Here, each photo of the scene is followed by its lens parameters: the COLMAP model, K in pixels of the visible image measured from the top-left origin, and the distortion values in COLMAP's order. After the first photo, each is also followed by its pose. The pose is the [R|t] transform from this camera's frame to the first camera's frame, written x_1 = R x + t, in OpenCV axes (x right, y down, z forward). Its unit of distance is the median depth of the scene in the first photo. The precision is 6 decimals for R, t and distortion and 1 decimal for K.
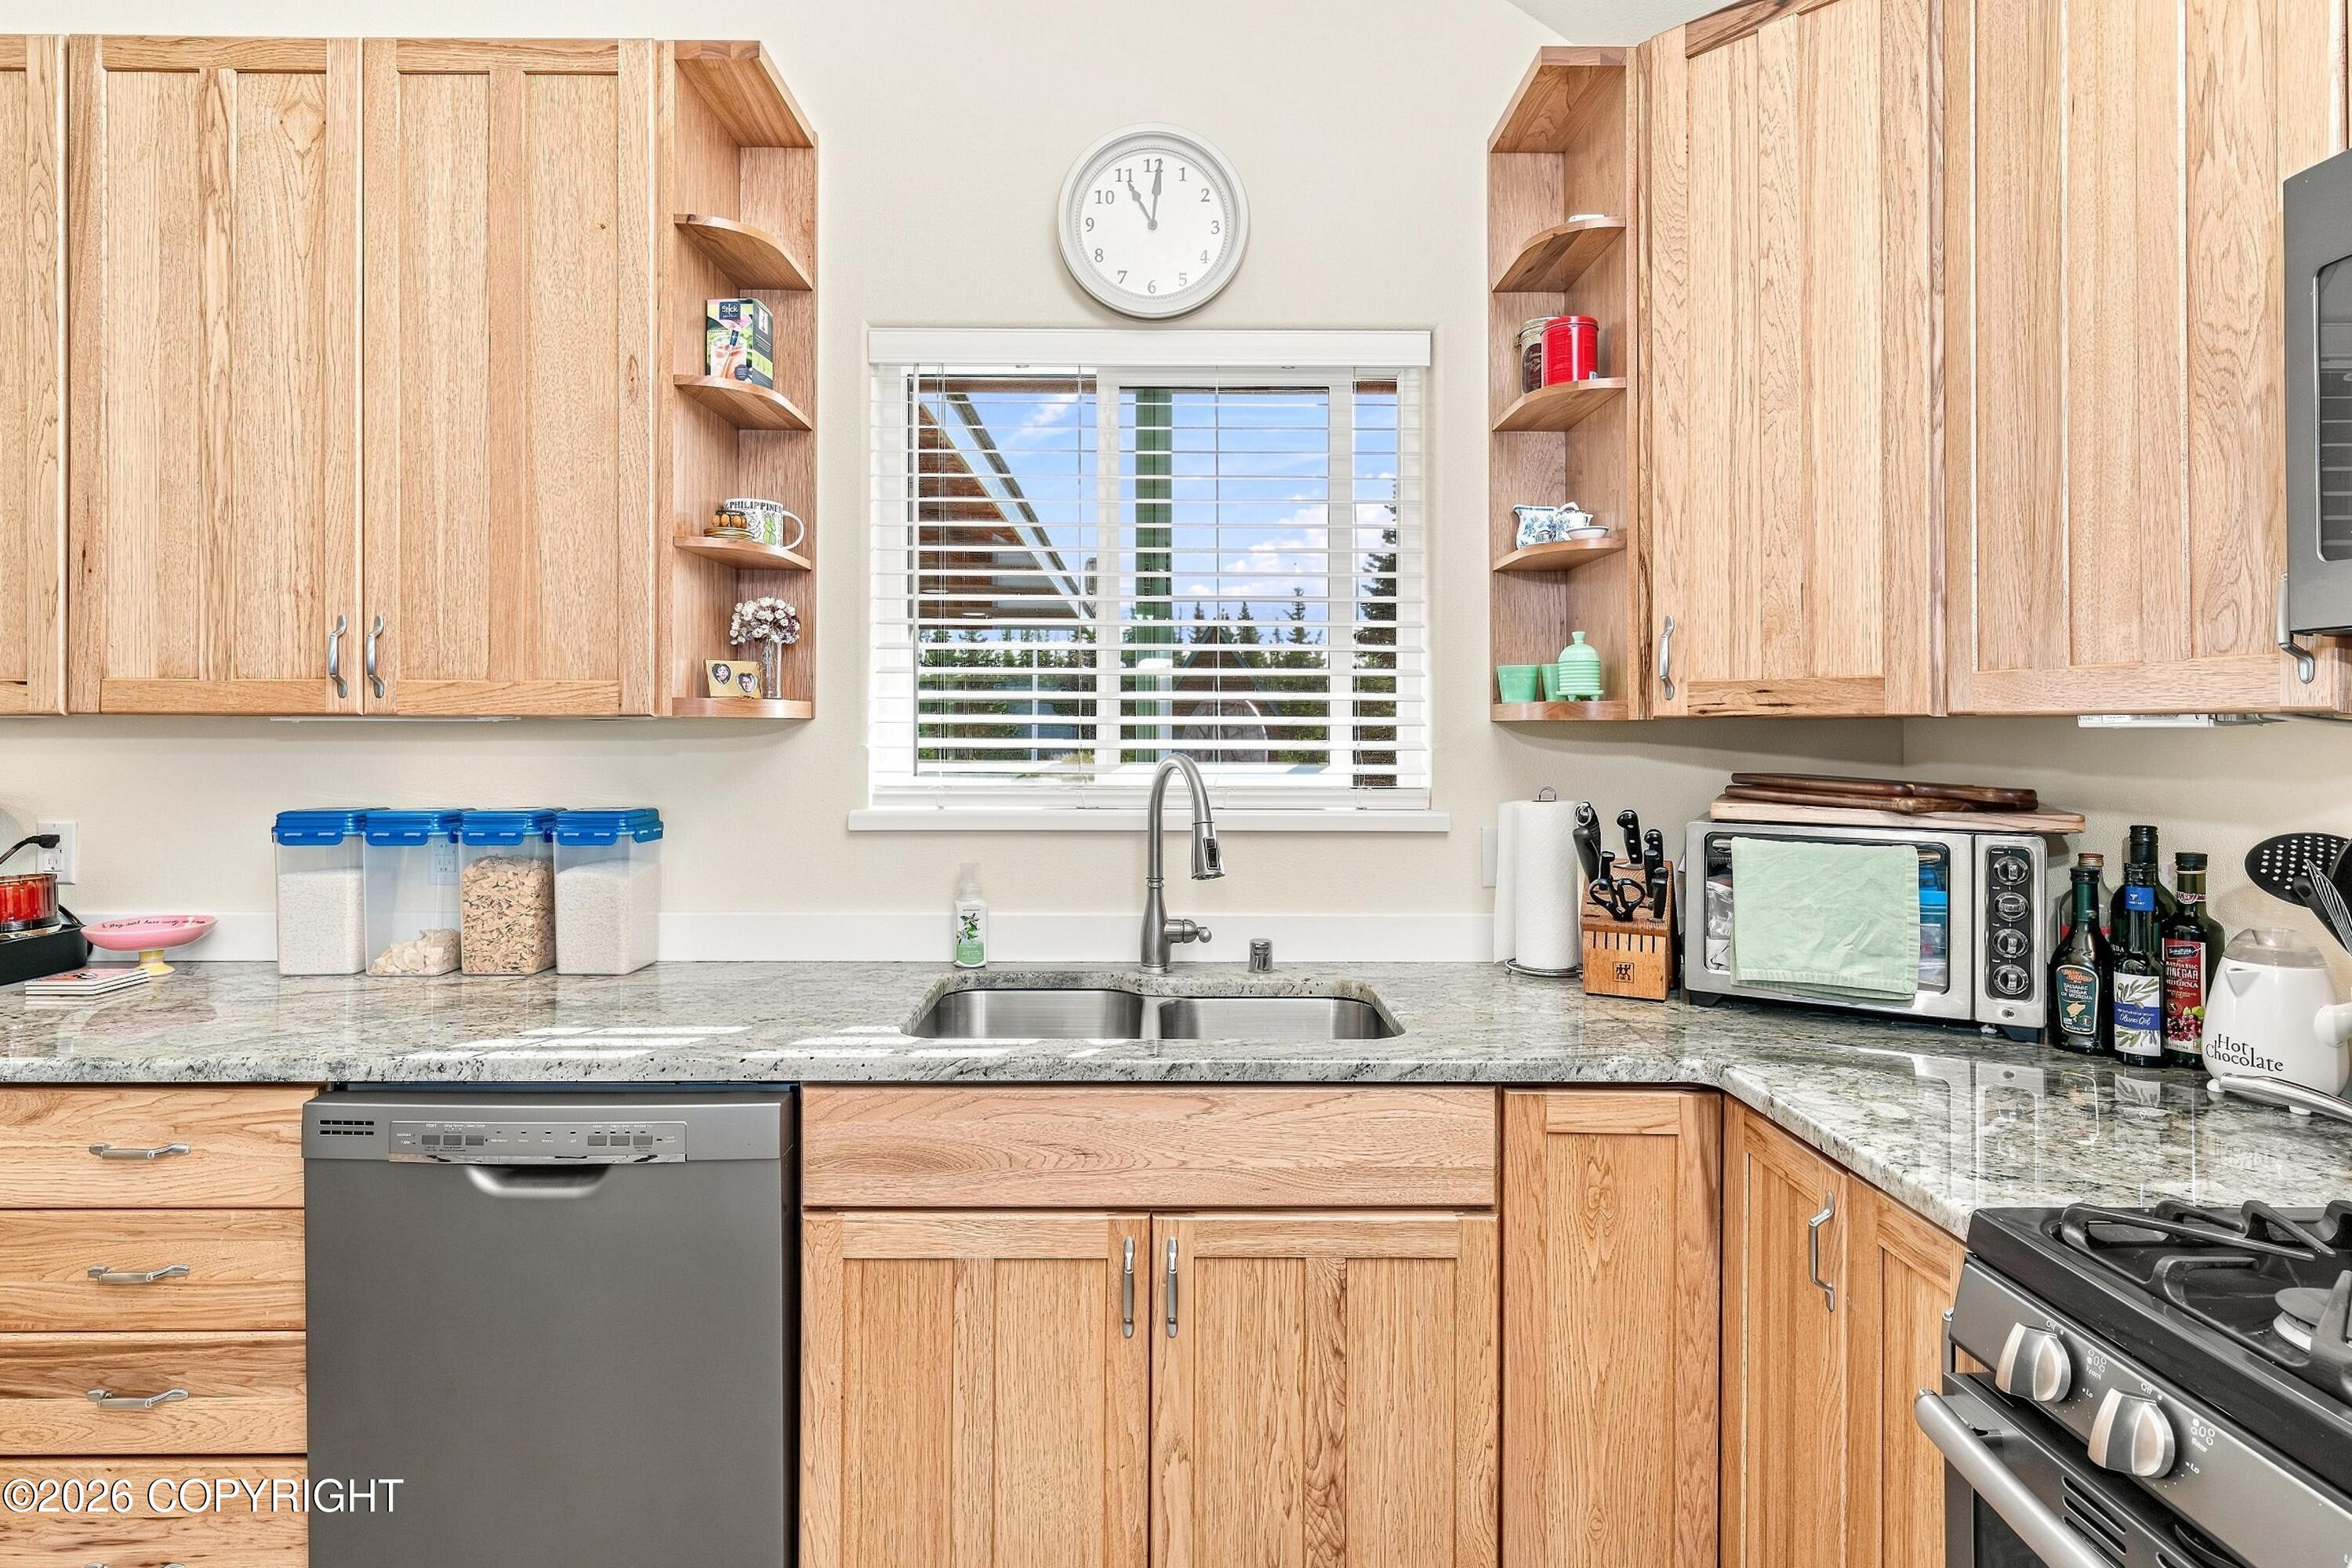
lens RADIAL K [[1199.5, 0, 1155.1], [0, 1199.5, 721.7], [0, 0, 1]] dist [-0.000298, 0.000179]
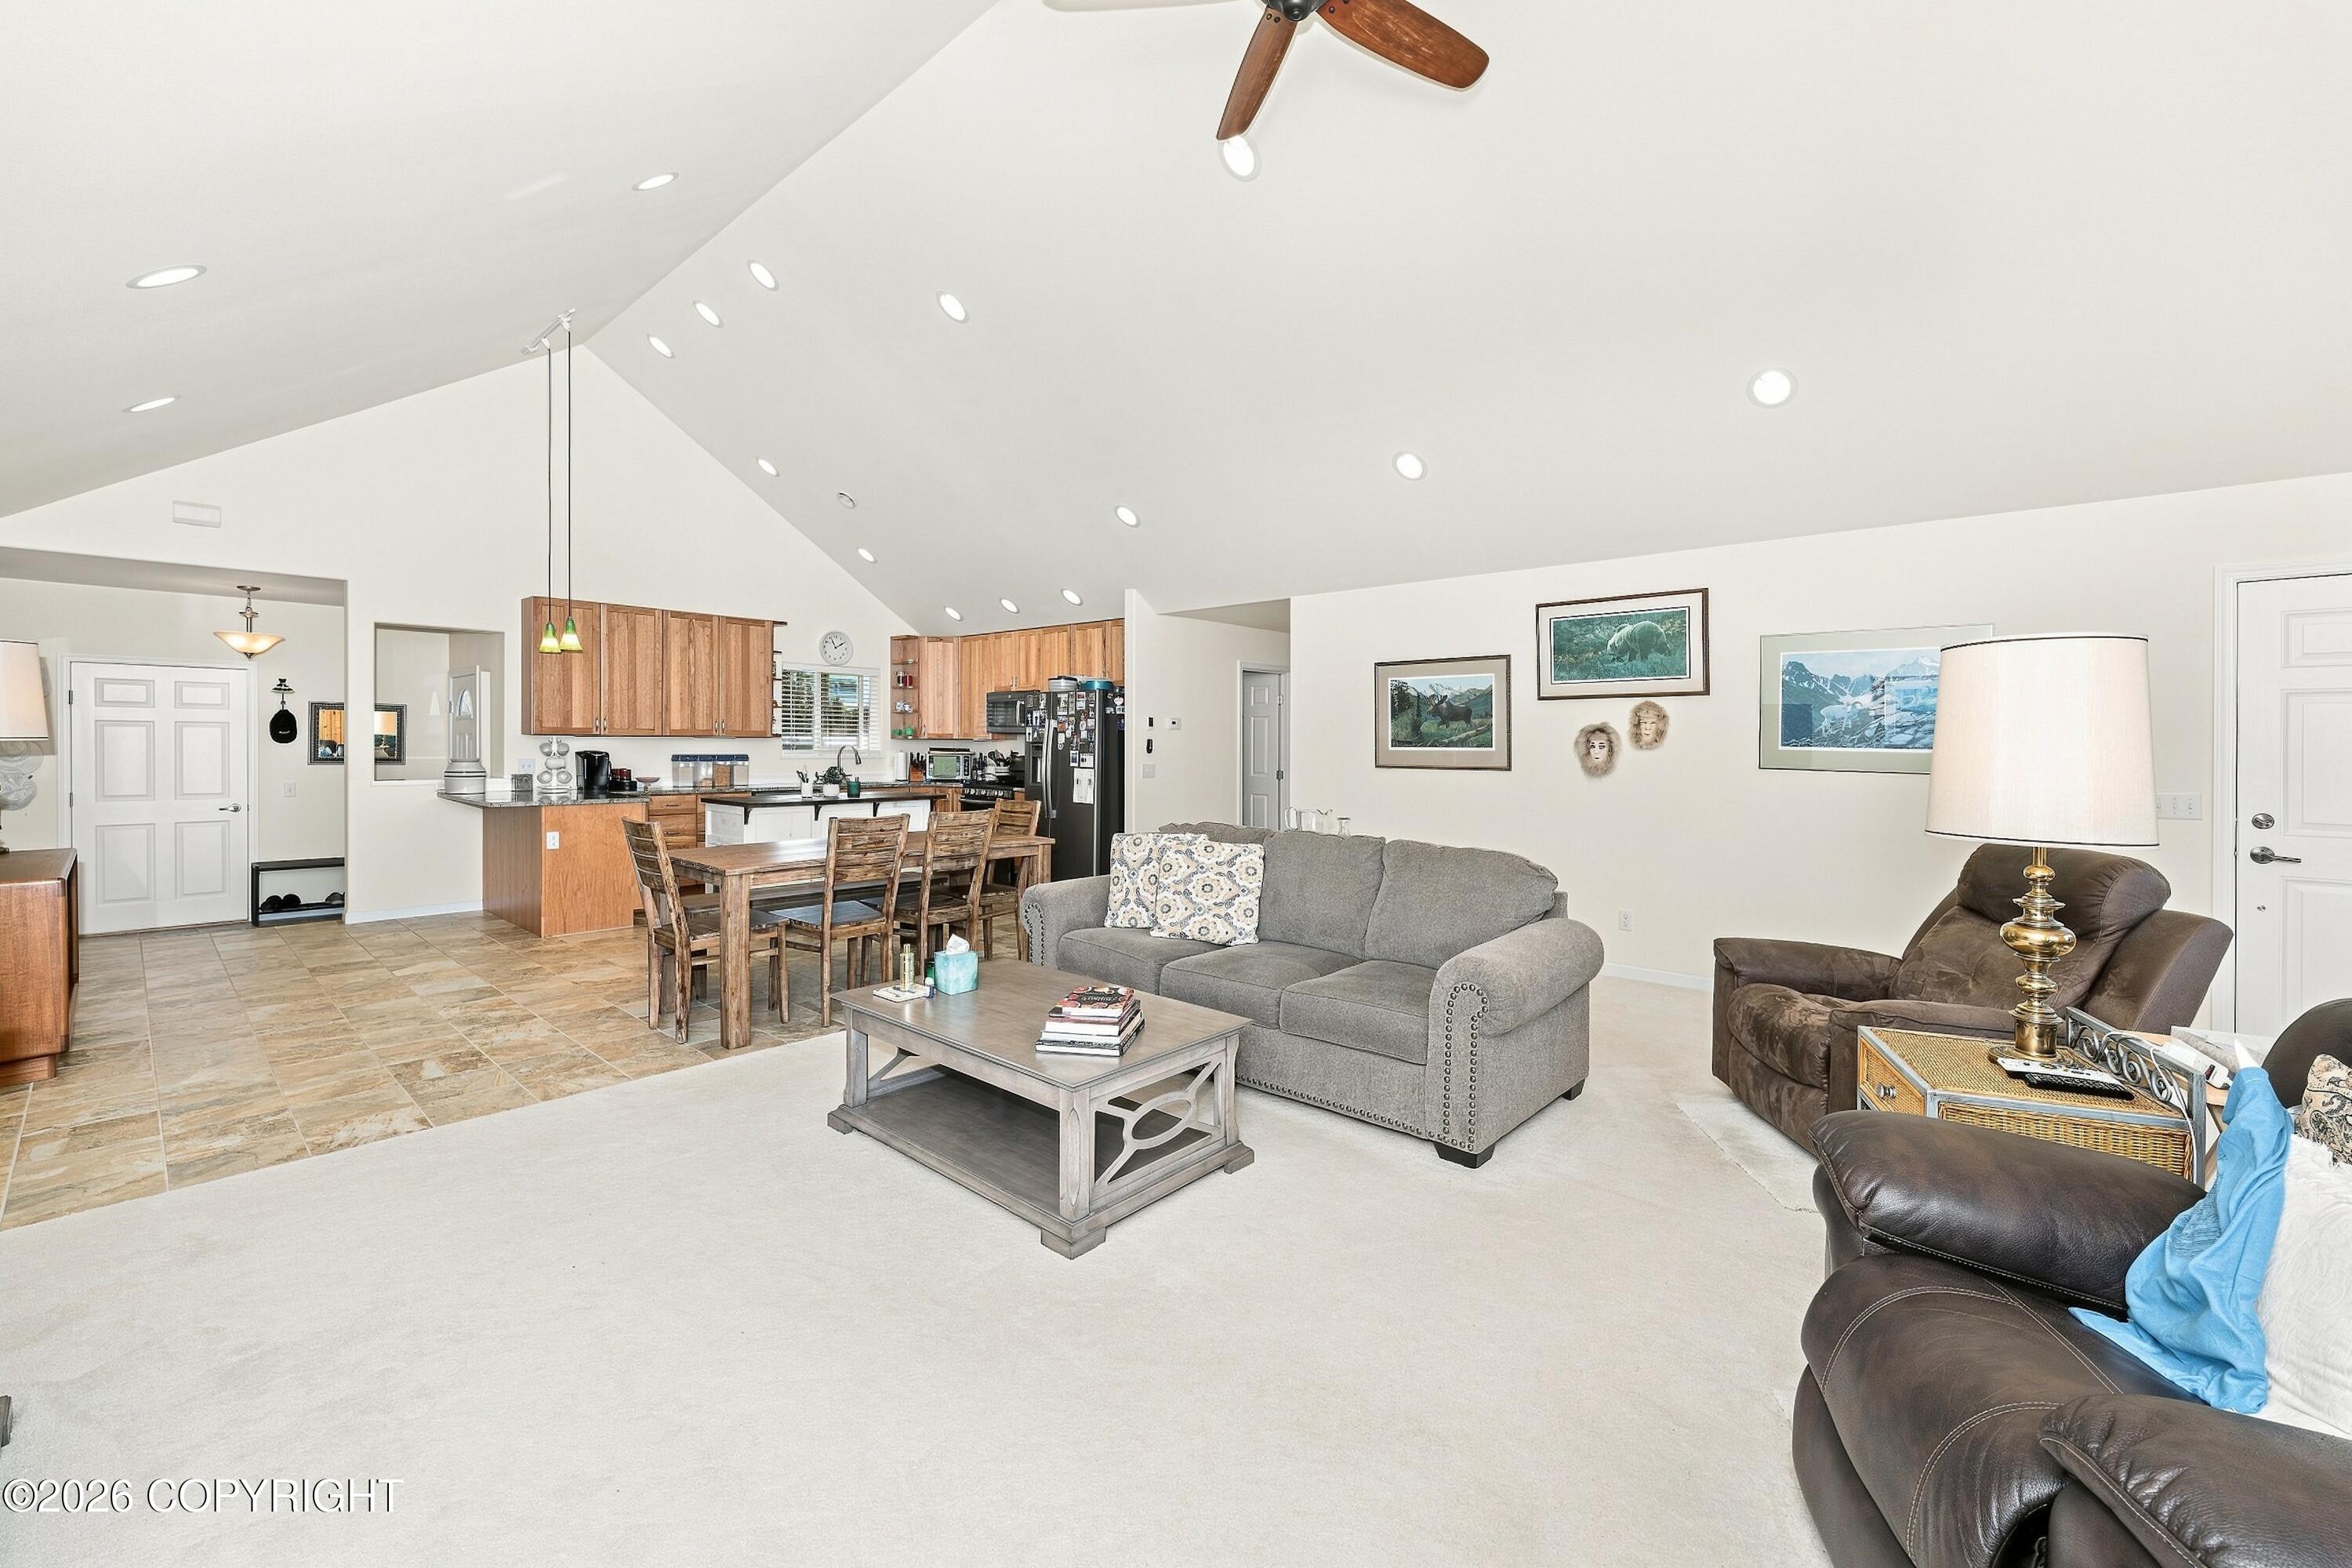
lens RADIAL K [[944.0, 0, 1186.5], [0, 944.0, 741.7], [0, 0, 1]] dist [-0.000319, 0.000140]
pose [[0.667759, 0.000851, 0.744377, -2.477040], [-0.007958, 0.999950, 0.005996, -0.024987], [-0.744335, -0.009928, 0.667732, -3.559571]]
